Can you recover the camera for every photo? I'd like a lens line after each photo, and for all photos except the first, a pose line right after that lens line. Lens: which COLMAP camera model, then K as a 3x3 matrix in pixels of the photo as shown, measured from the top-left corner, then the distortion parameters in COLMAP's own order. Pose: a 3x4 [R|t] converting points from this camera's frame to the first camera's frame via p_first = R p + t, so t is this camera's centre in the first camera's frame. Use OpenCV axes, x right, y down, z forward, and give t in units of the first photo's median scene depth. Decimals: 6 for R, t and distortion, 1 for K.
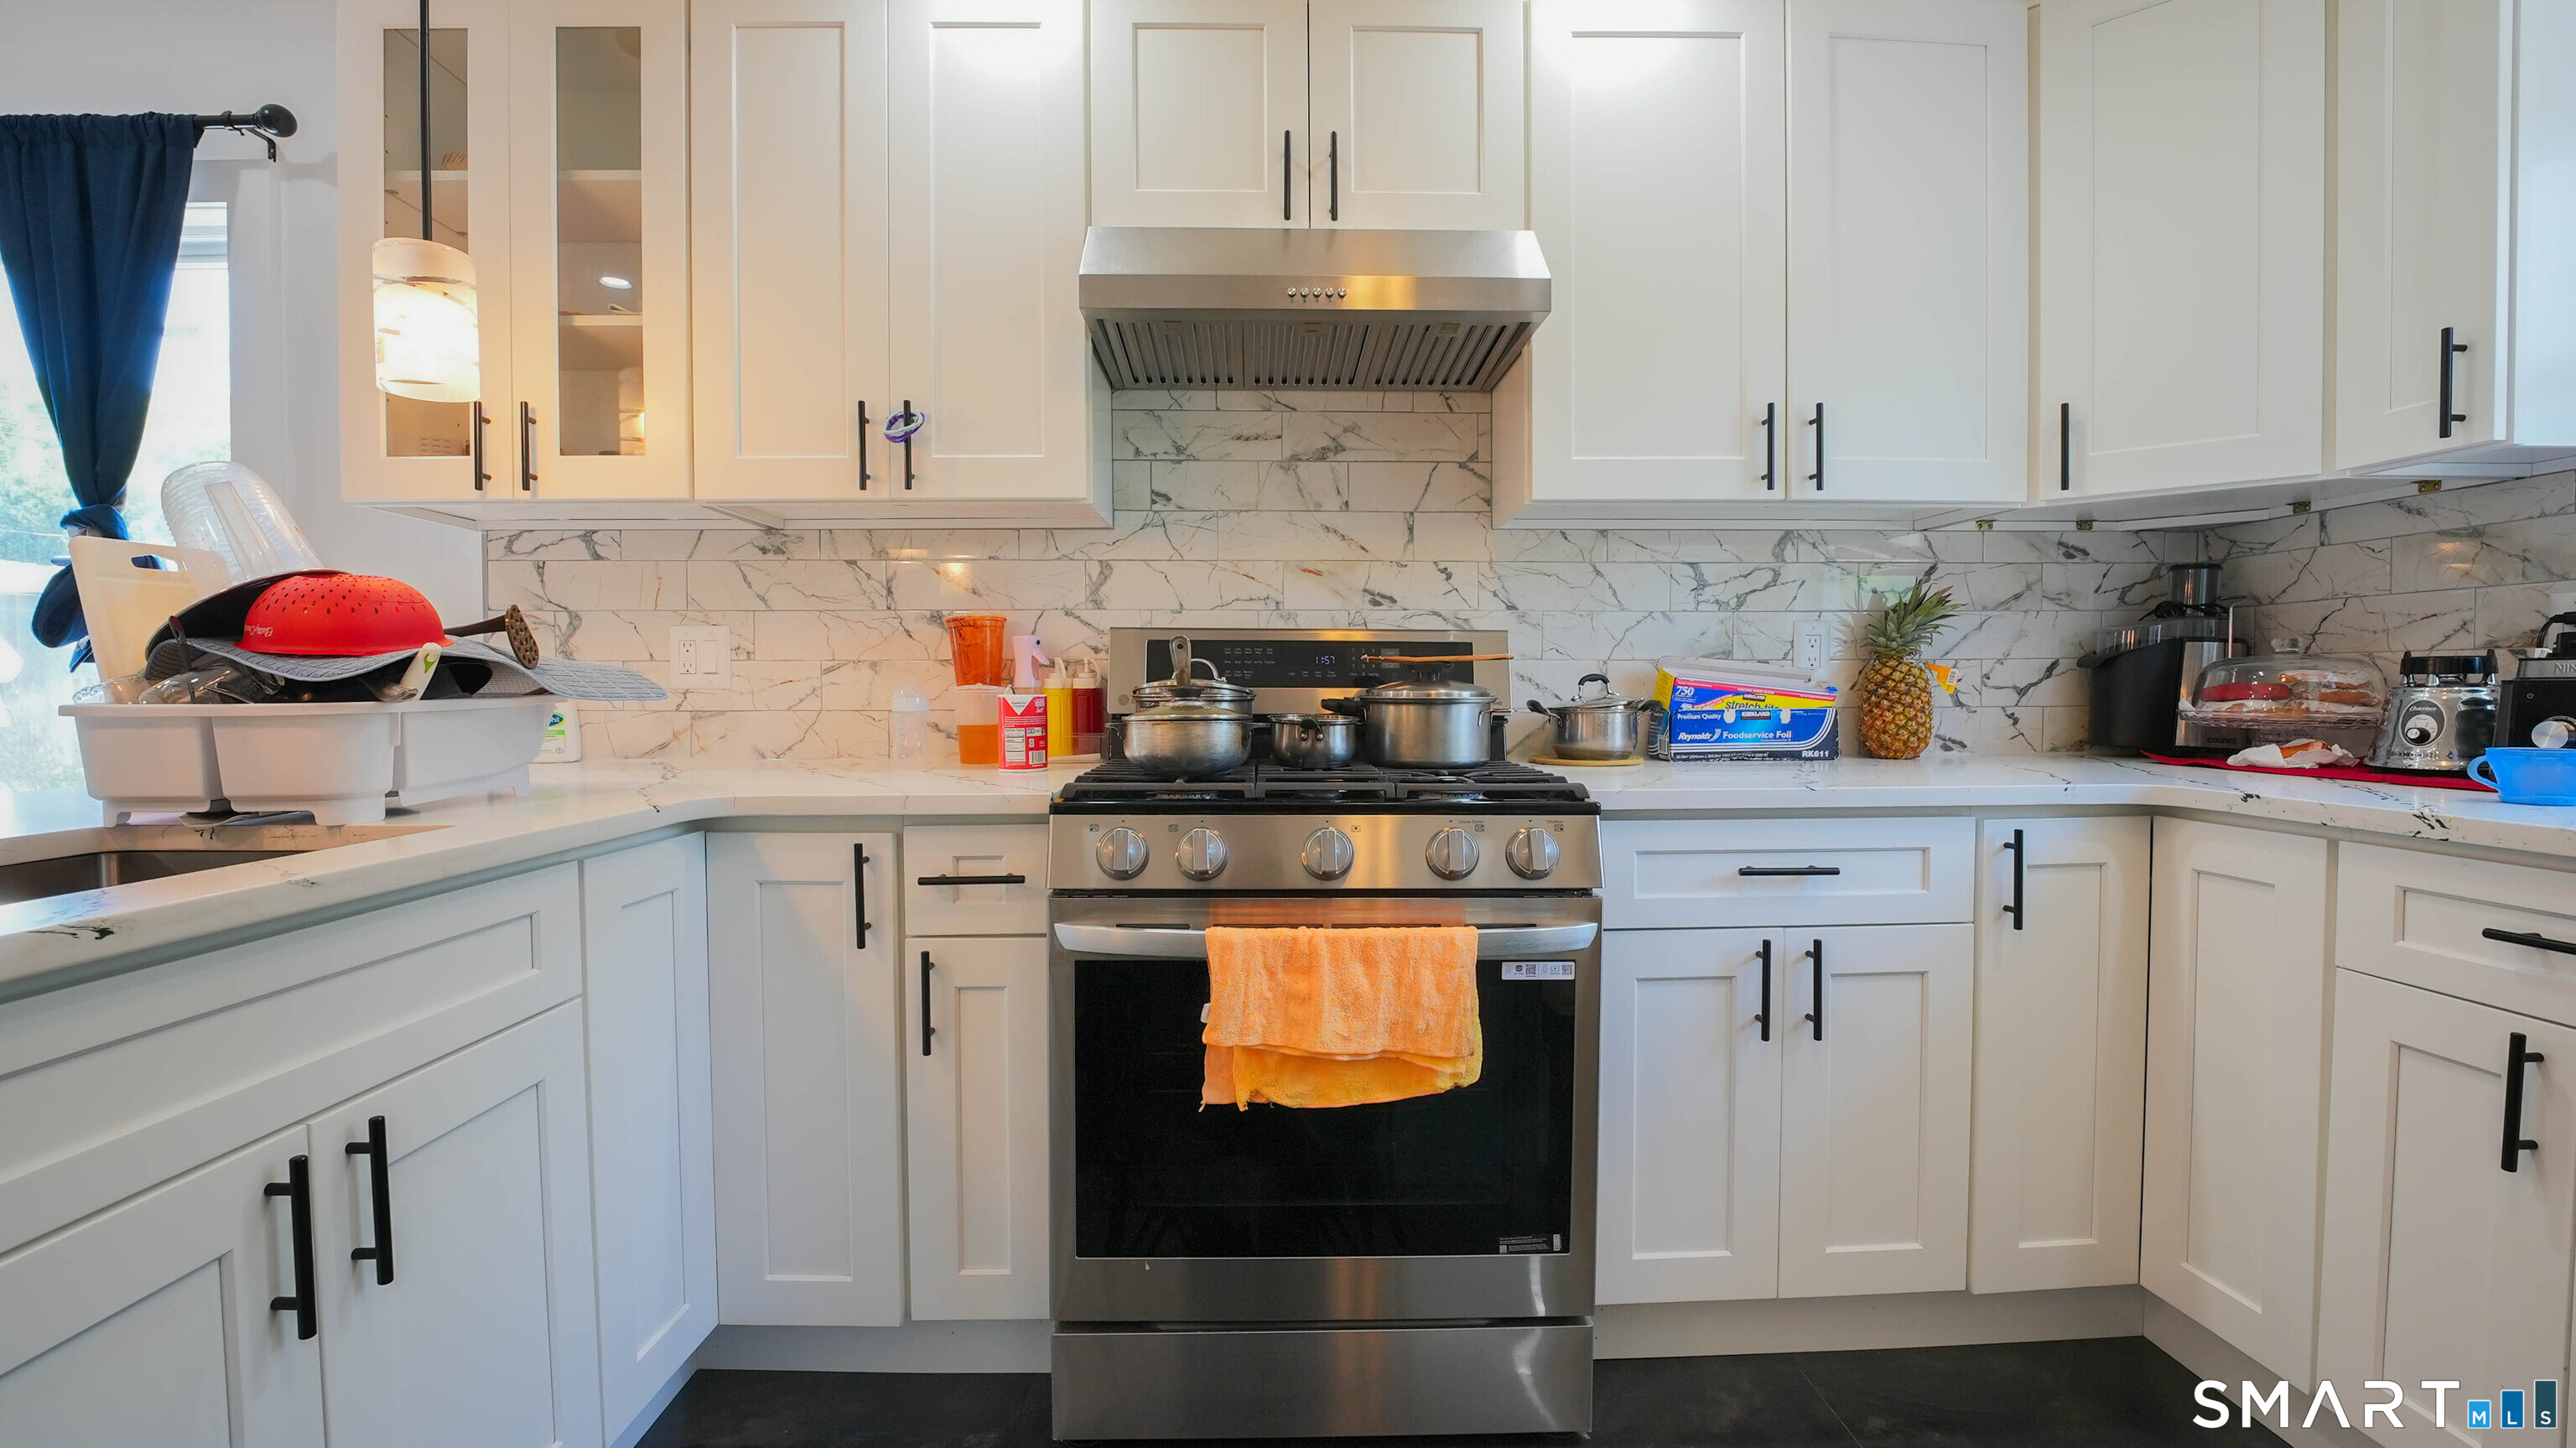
lens RADIAL K [[1070.7, 0, 1293.5], [0, 1070.7, 720.5], [0, 0, 1]] dist [-0.029655, 0.003853]
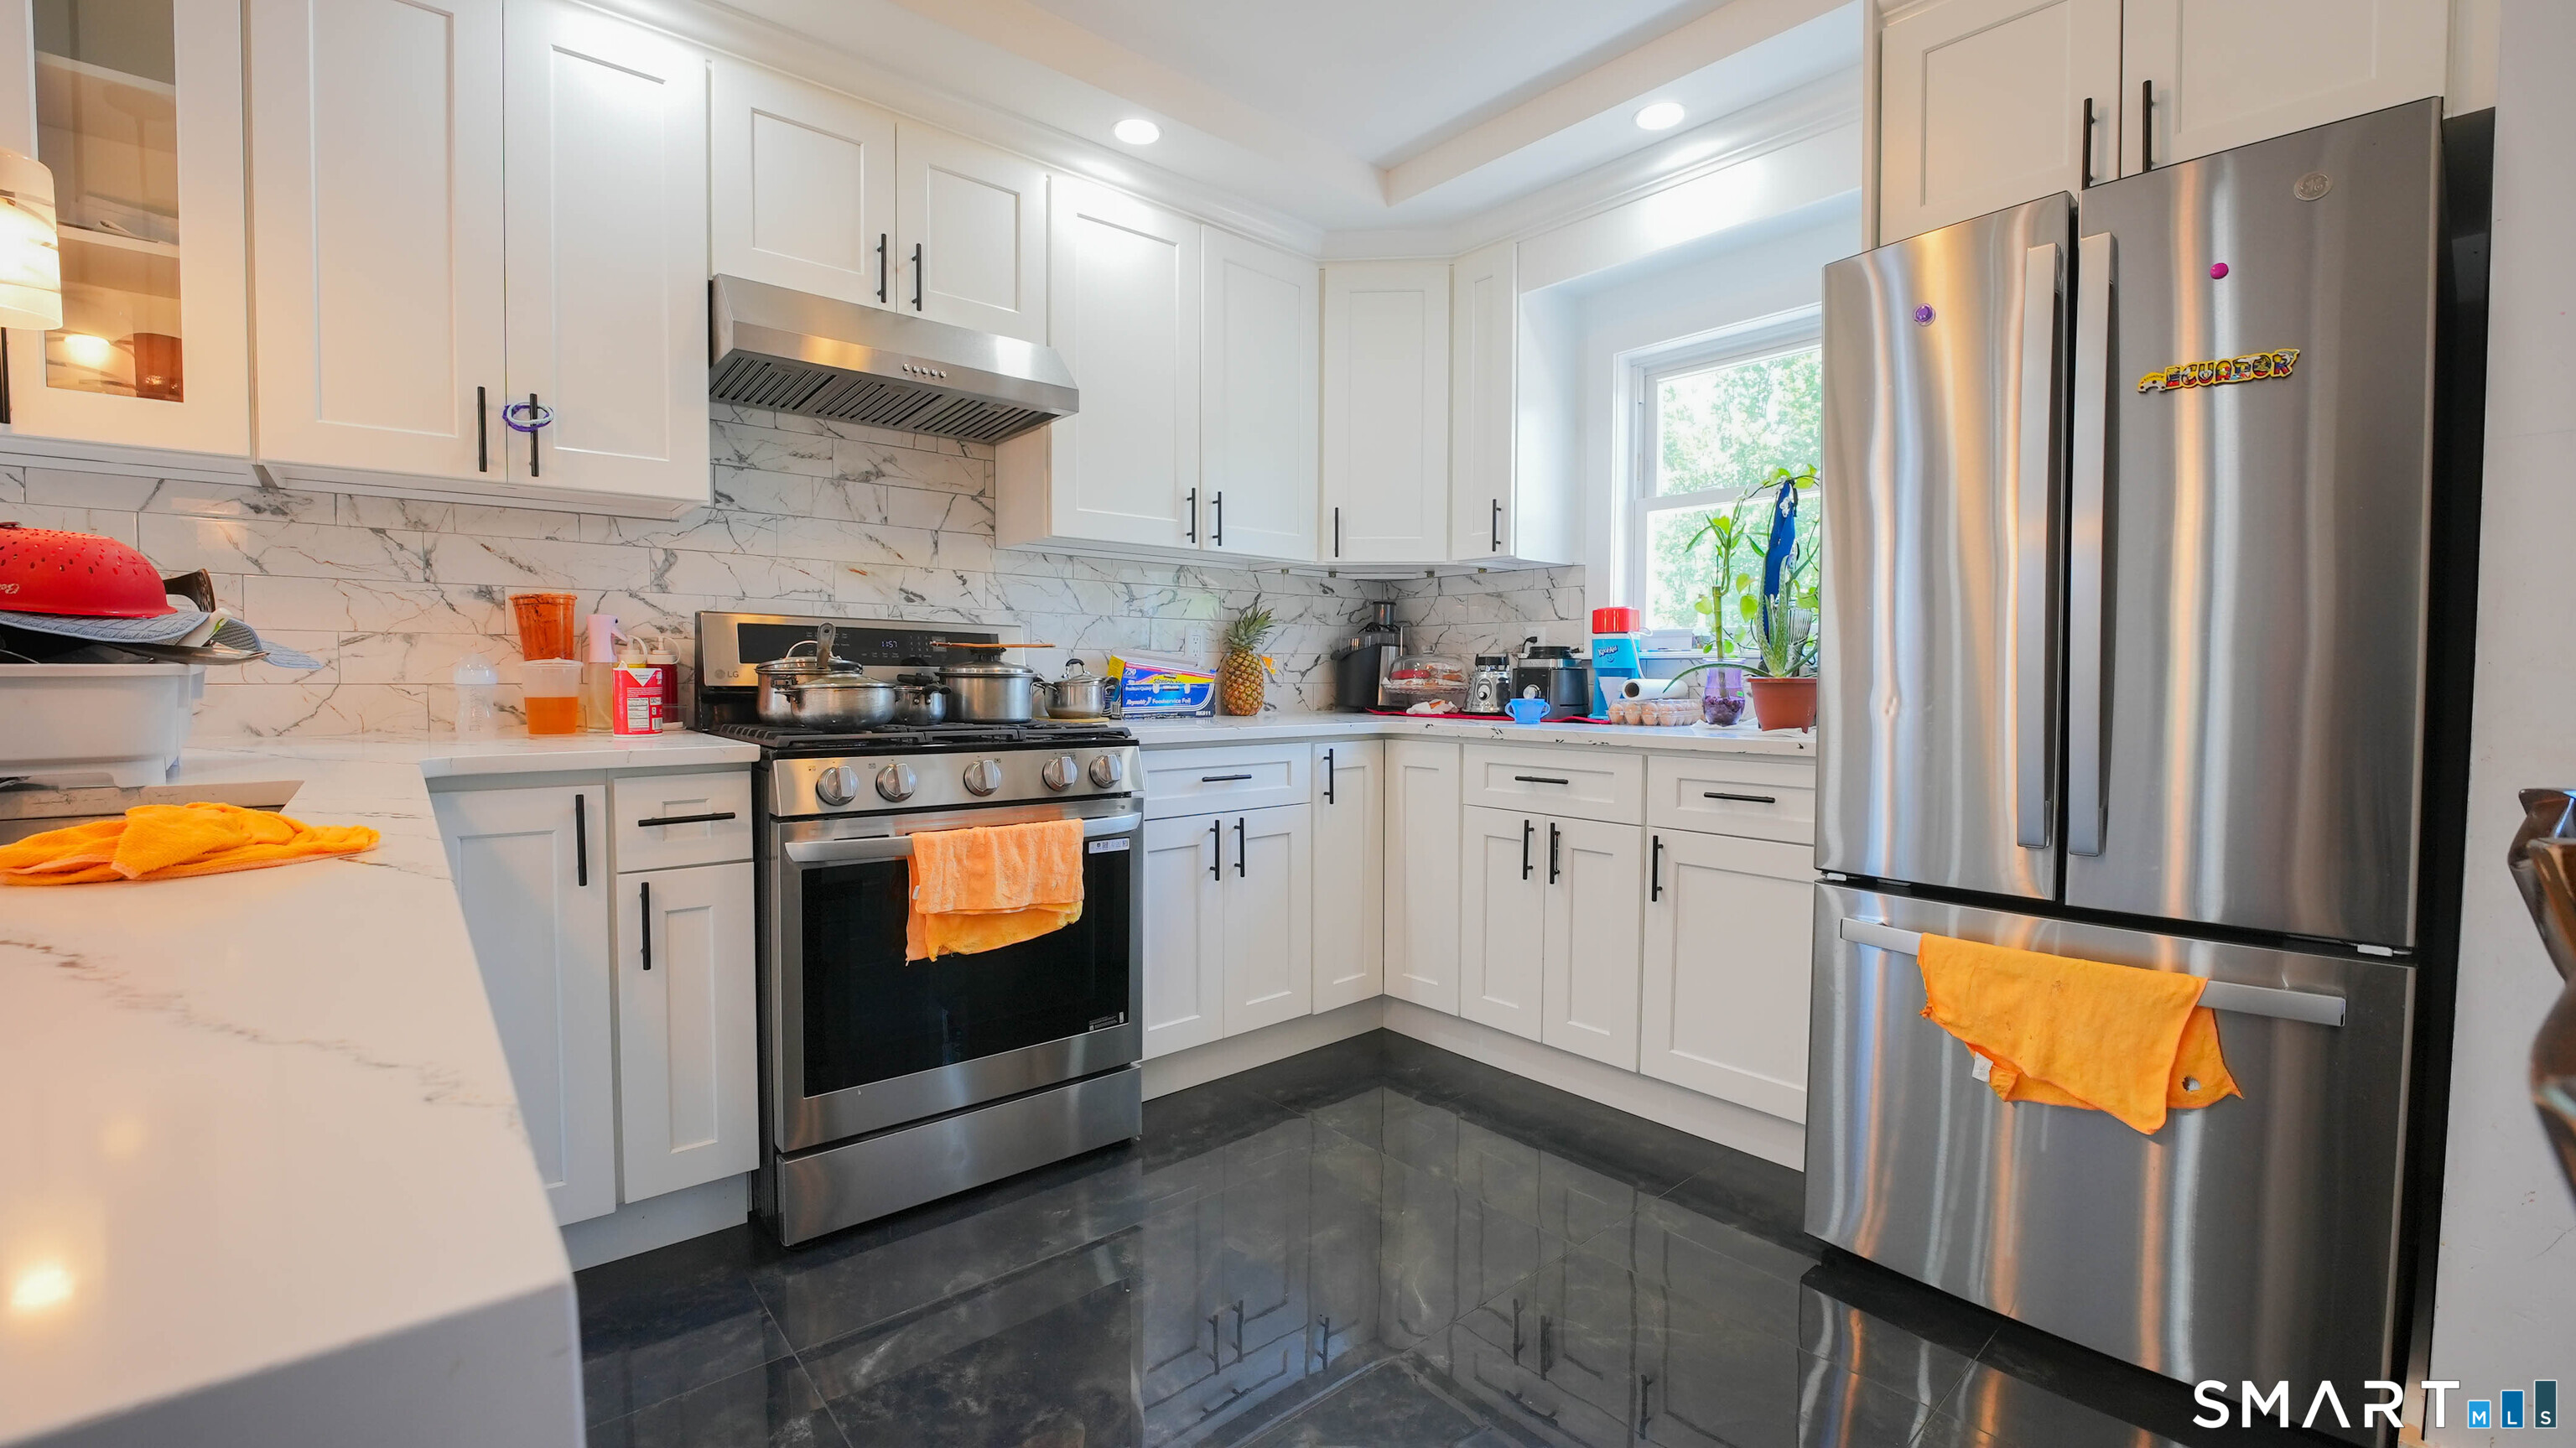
lens RADIAL K [[1070.7, 0, 1293.5], [0, 1070.7, 720.5], [0, 0, 1]] dist [-0.029655, 0.003853]
pose [[0.767832, -0.018859, 0.640373, -0.453728], [0.012342, 0.999817, 0.014646, 0.023683], [-0.640532, -0.003342, 0.767924, -0.307464]]
